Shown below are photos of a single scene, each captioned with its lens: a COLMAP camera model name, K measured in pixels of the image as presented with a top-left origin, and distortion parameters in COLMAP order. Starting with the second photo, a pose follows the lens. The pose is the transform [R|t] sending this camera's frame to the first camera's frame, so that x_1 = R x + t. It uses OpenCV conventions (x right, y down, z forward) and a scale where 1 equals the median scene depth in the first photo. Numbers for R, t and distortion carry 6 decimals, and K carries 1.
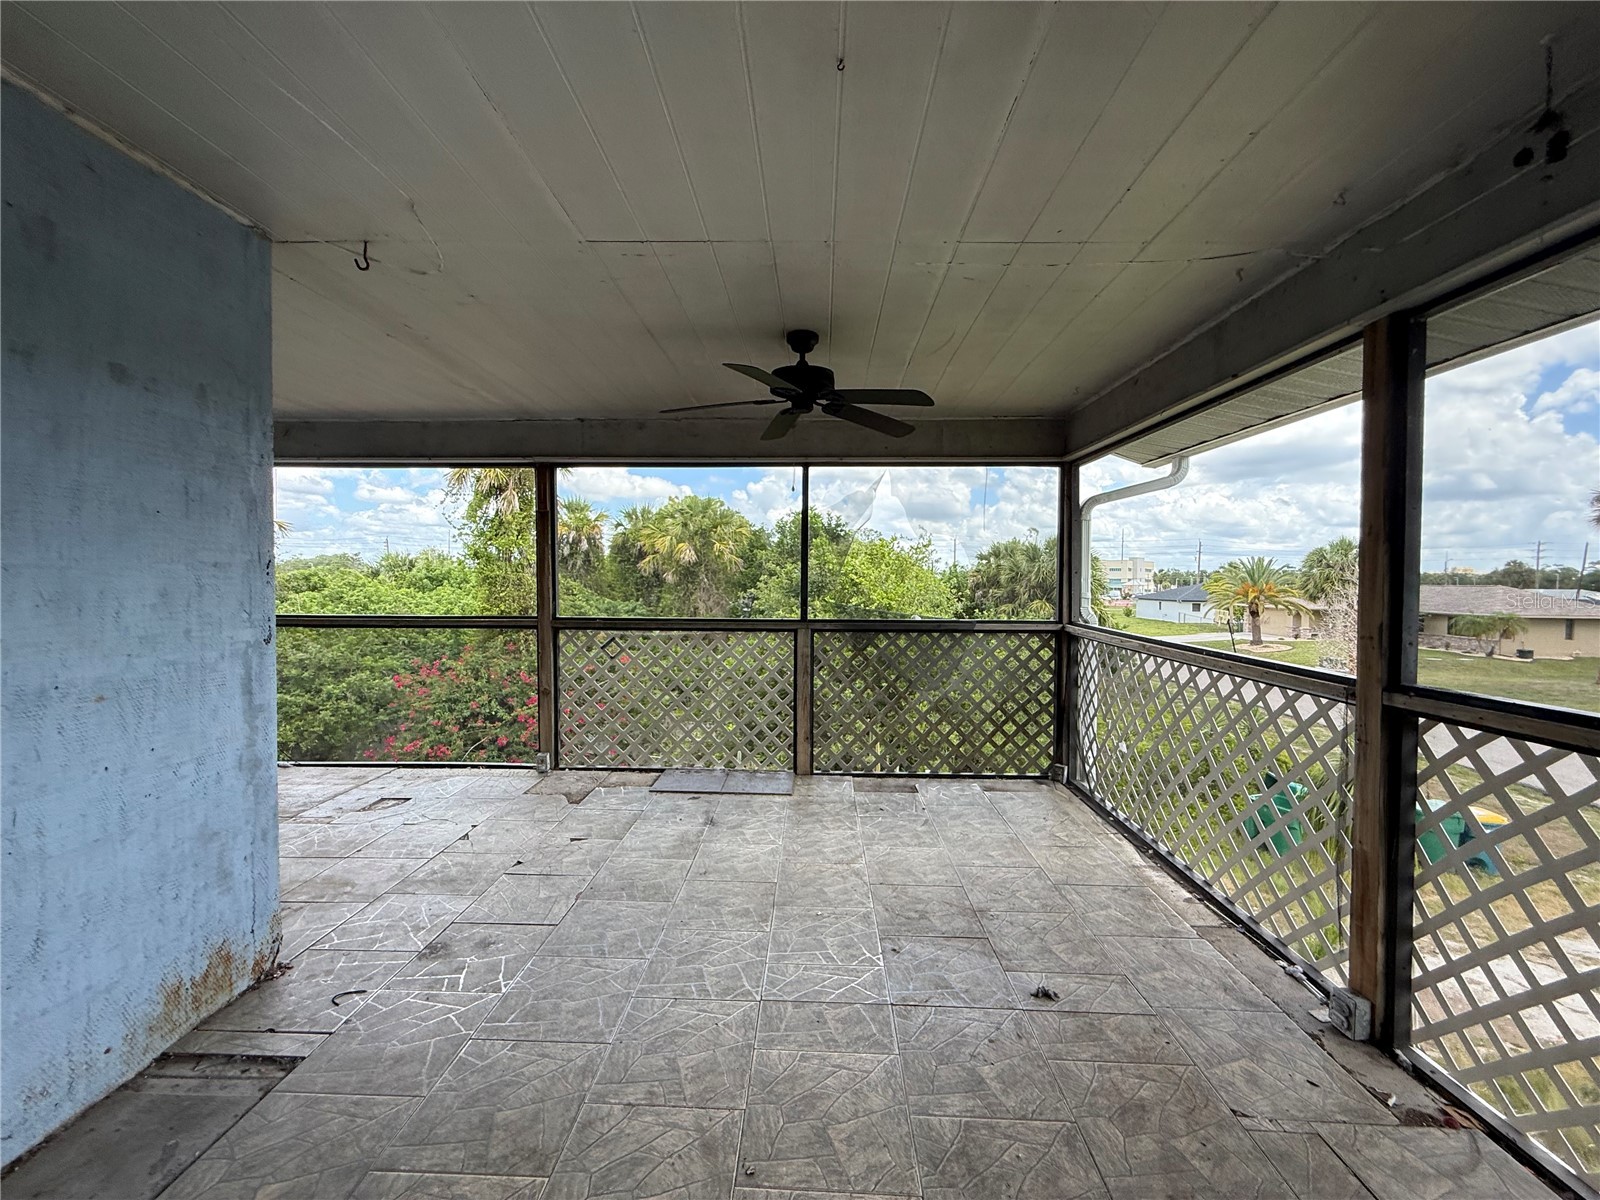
lens RADIAL K [[639.5, 0, 800.5], [0, 639.5, 598.4], [0, 0, 1]] dist [-0.001006, 0.000554]
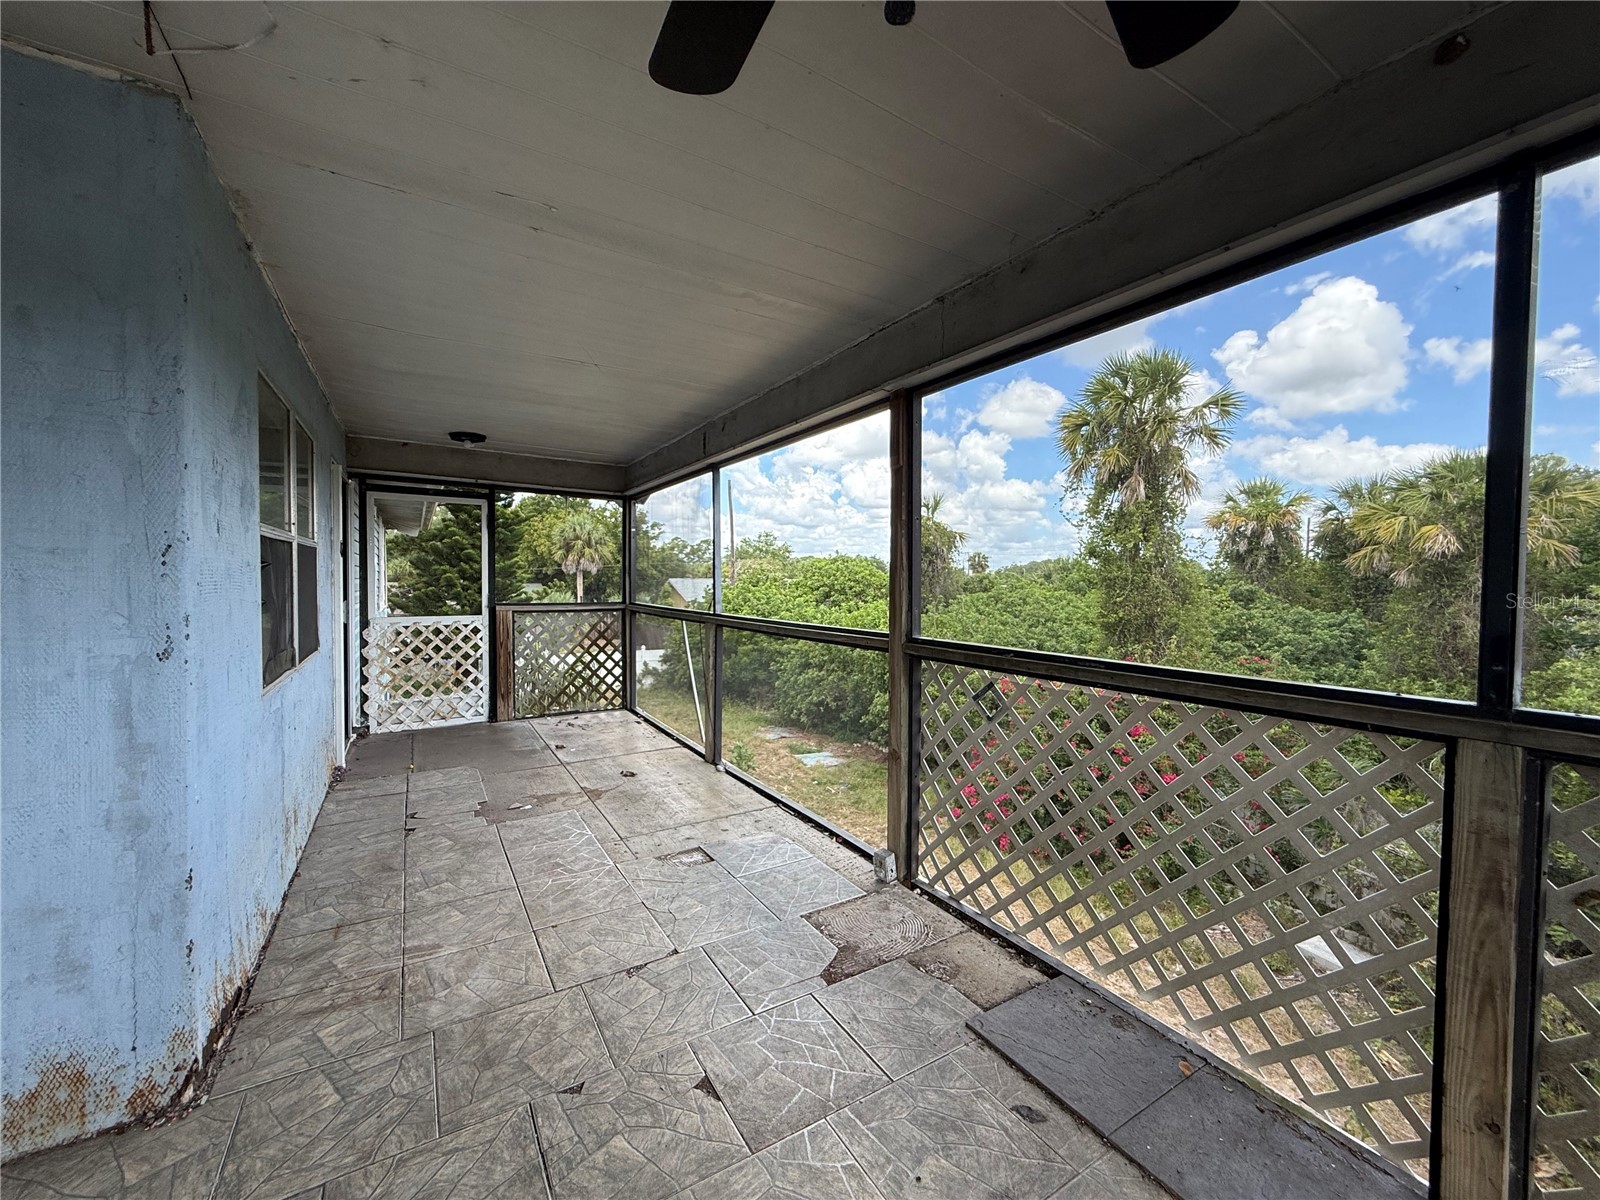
lens RADIAL K [[639.5, 0, 799.2], [0, 639.5, 599.1], [0, 0, 1]] dist [-0.001006, 0.000554]
pose [[0.540488, 0.021803, -0.841069, 0.078079], [-0.024920, 0.999640, 0.009899, -0.011212], [0.840982, 0.015609, 0.540837, 0.584217]]
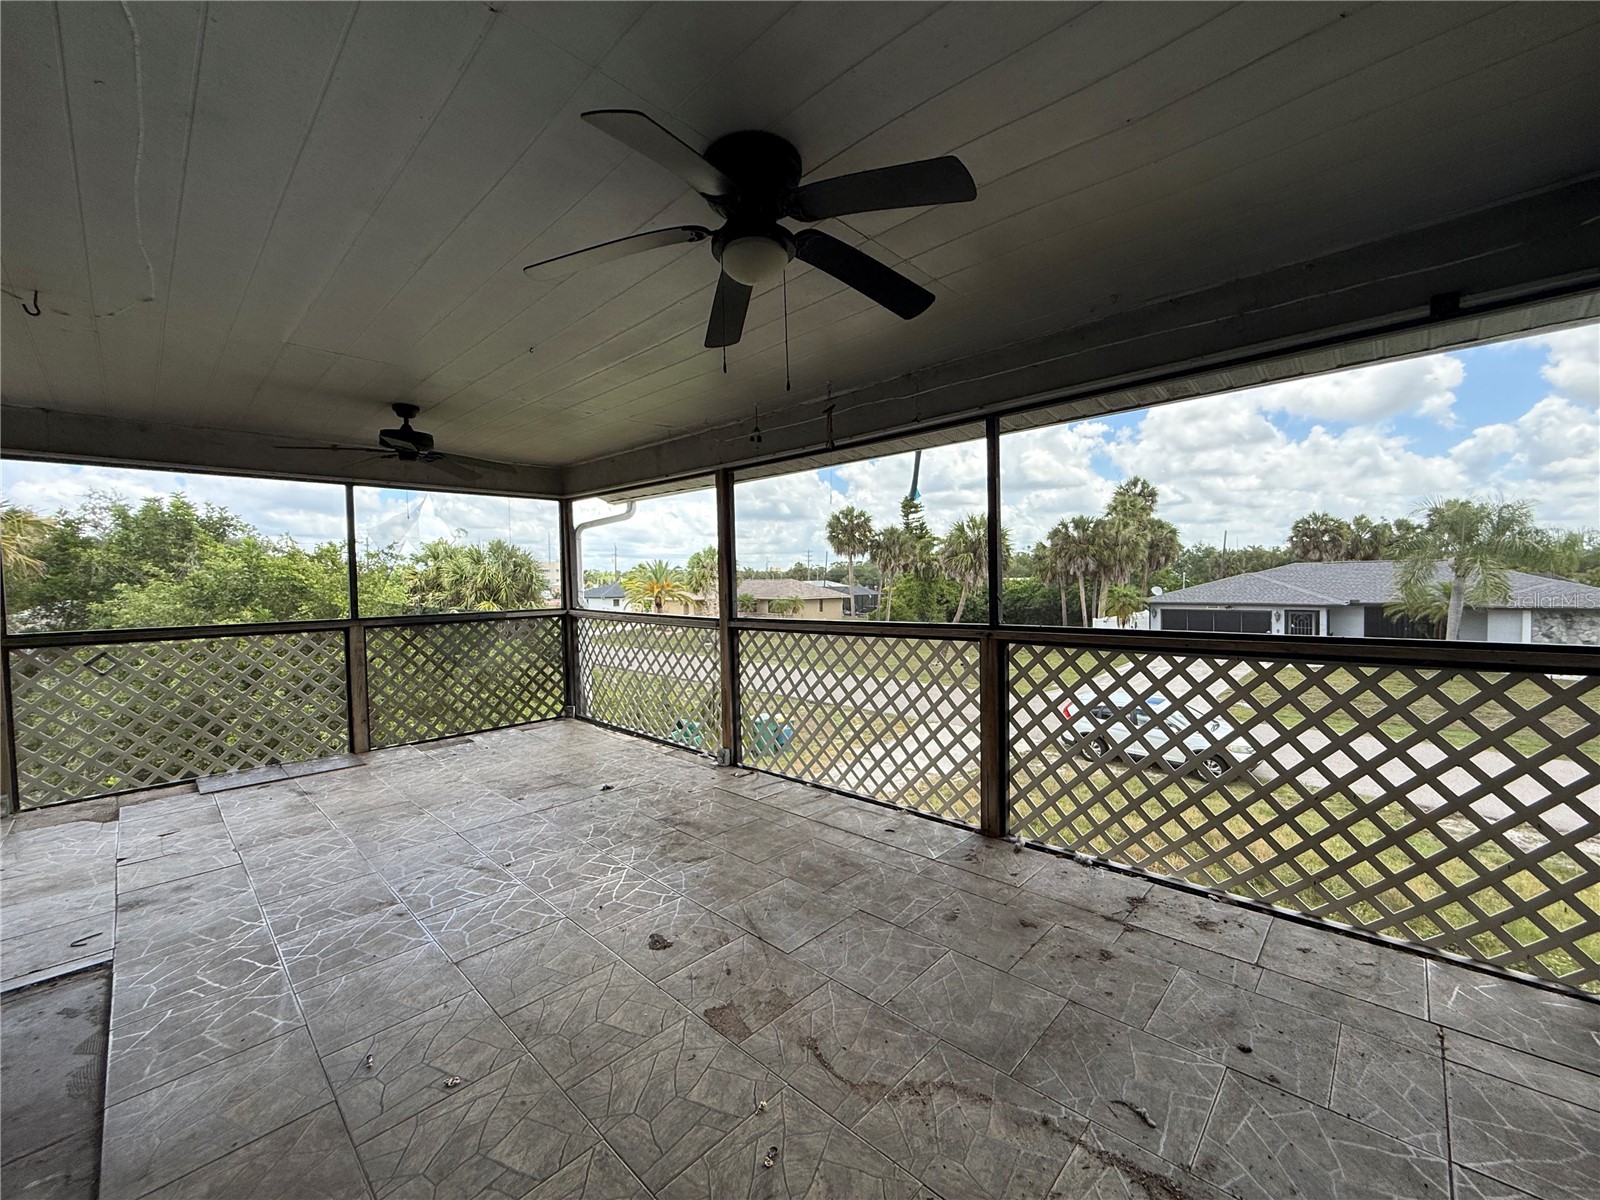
lens RADIAL K [[639.5, 0, 794.4], [0, 639.5, 598.8], [0, 0, 1]] dist [-0.001006, 0.000554]
pose [[0.674550, -0.041364, 0.737069, -0.306388], [0.042461, 0.998950, 0.017202, 0.011545], [-0.737007, 0.019693, 0.675598, -0.360283]]
